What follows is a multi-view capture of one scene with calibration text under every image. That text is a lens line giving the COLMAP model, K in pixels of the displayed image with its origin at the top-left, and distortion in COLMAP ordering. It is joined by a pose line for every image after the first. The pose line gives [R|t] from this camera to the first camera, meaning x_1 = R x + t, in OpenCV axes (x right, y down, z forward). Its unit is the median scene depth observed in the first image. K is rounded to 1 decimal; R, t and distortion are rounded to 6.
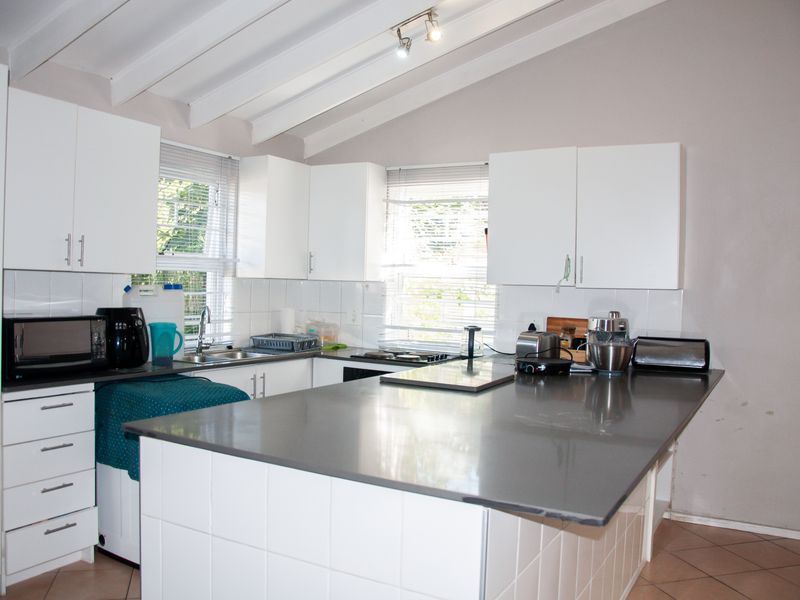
lens RADIAL K [[703.9, 0, 400.0], [0, 703.9, 300.0], [0, 0, 1]] dist [-0.178905, 0.136247]
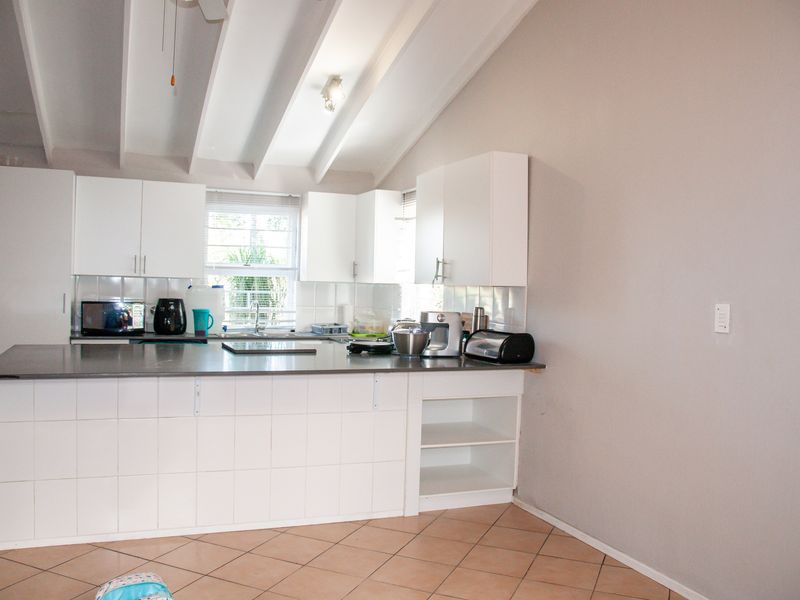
lens RADIAL K [[703.9, 0, 400.0], [0, 703.9, 300.0], [0, 0, 1]] dist [-0.178905, 0.136247]
pose [[0.723306, -0.002743, -0.690522, 0.896681], [-0.015596, 0.999672, -0.020307, 0.031145], [0.690351, 0.025457, 0.723026, 0.134570]]
